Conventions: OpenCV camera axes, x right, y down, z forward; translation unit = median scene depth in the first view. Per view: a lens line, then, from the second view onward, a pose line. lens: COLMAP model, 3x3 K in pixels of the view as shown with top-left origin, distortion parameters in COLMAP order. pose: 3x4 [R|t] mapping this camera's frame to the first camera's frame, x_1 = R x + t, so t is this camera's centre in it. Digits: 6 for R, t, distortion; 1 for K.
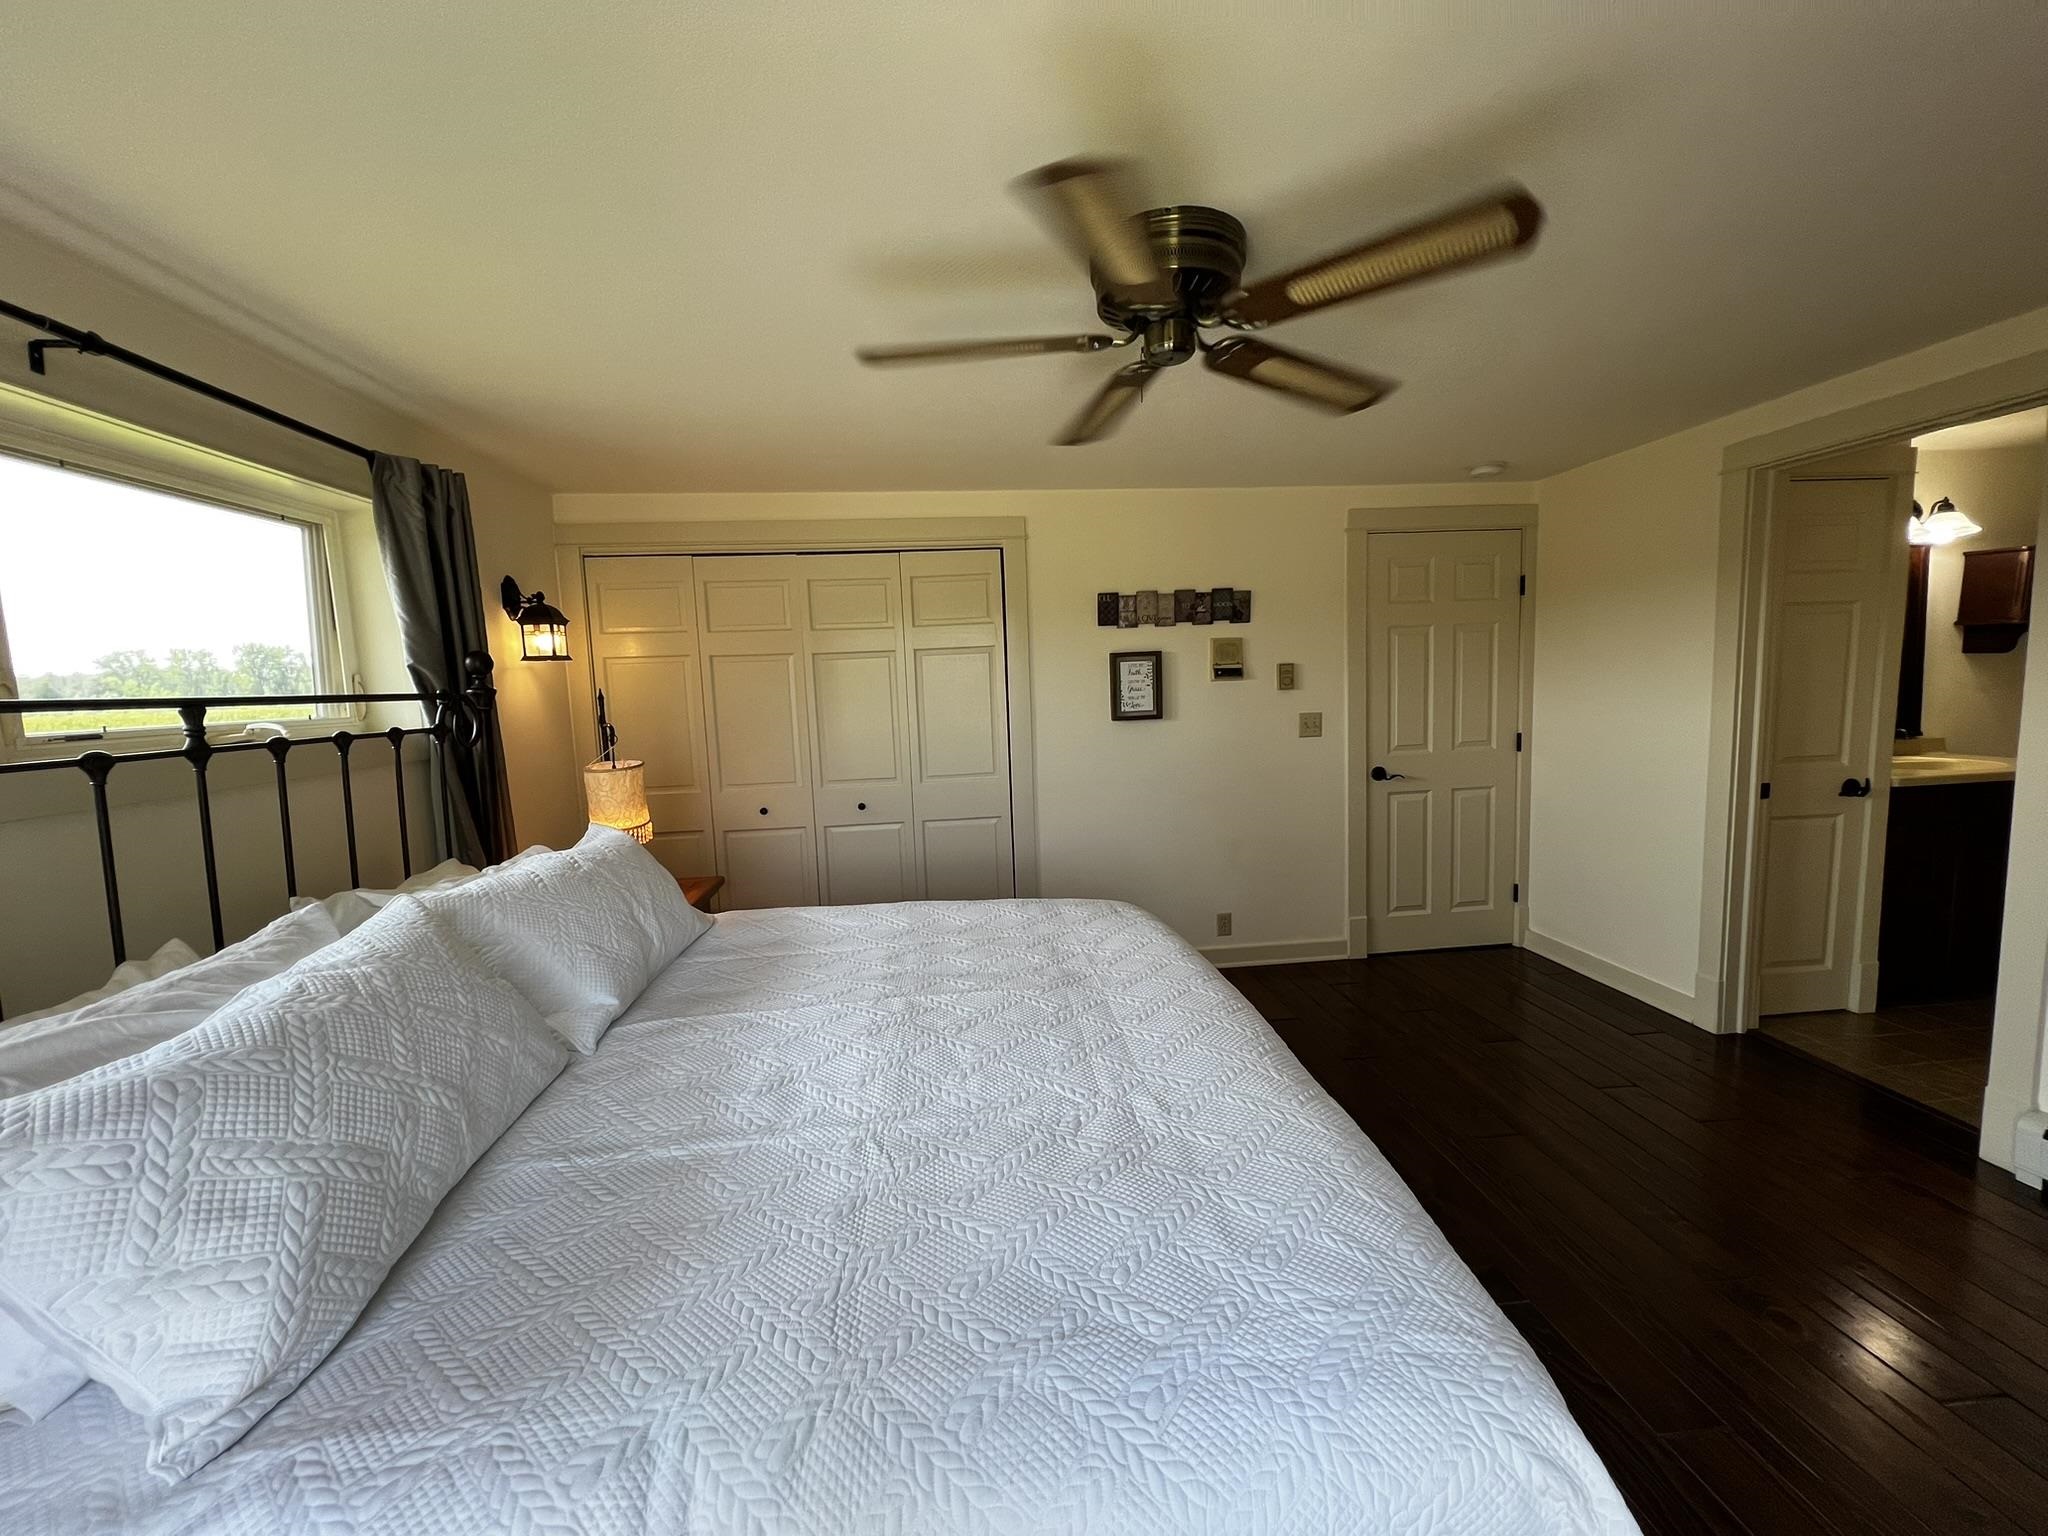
lens RADIAL K [[812.9, 0, 996.9], [0, 812.9, 768.0], [0, 0, 1]] dist [-0.001992, -0.000295]
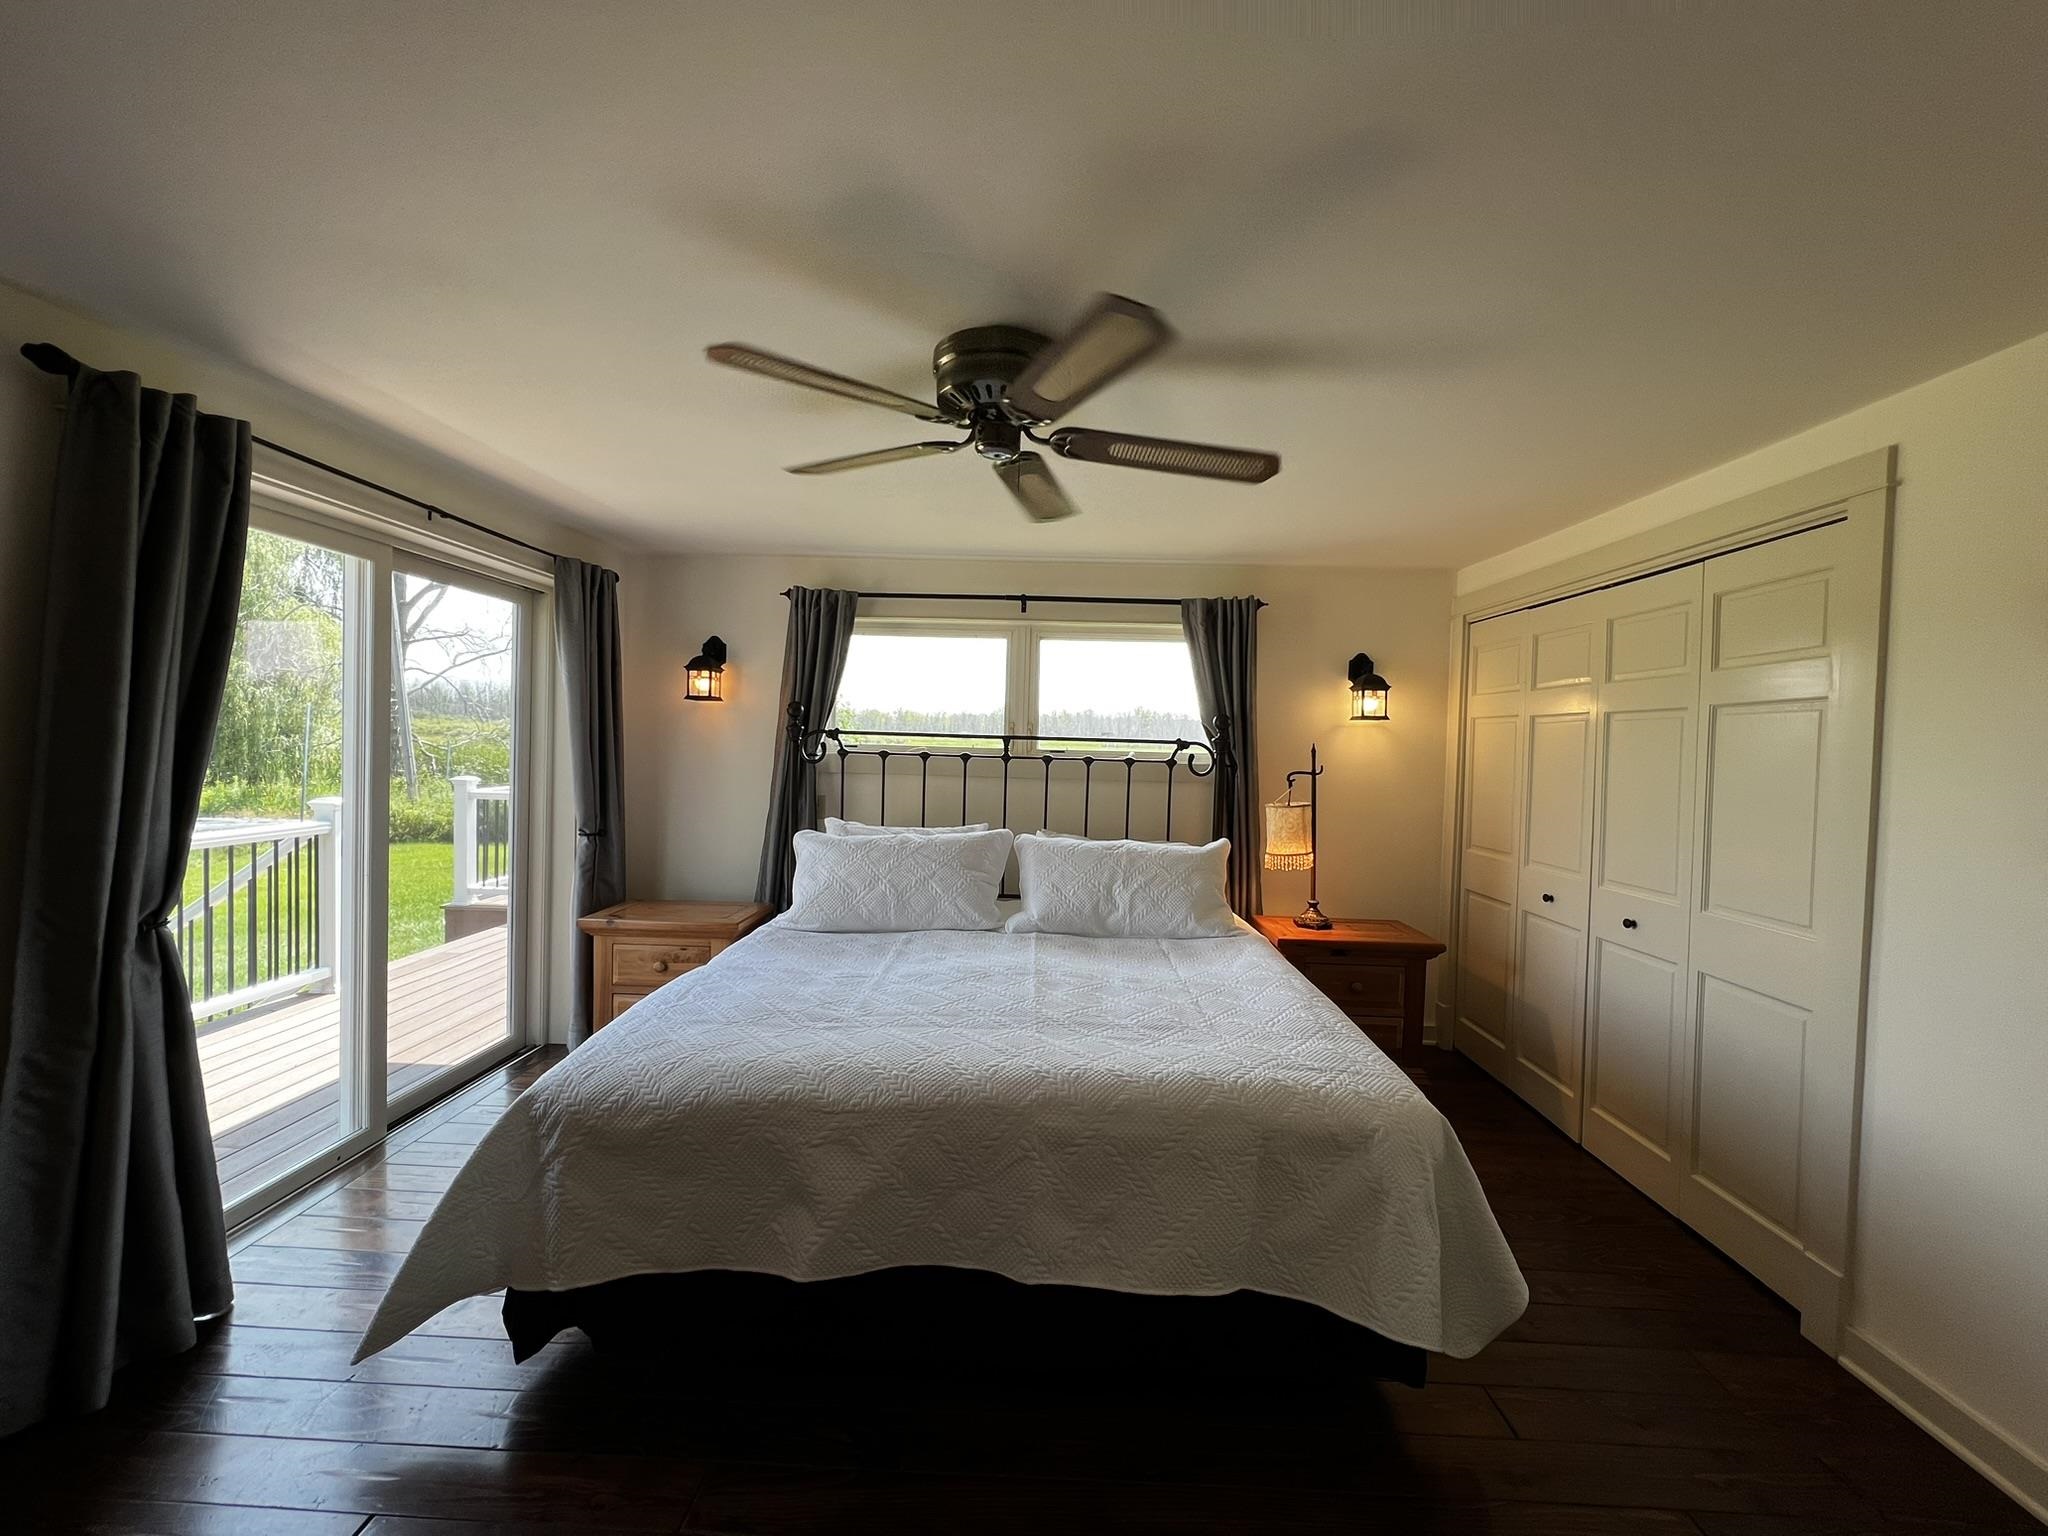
lens RADIAL K [[812.9, 0, 996.9], [0, 812.9, 768.0], [0, 0, 1]] dist [-0.001992, -0.000295]
pose [[-0.151566, 0.065468, -0.986277, 0.740628], [-0.125180, 0.988499, 0.084852, -0.095683], [0.980489, 0.136322, -0.141627, 0.640412]]
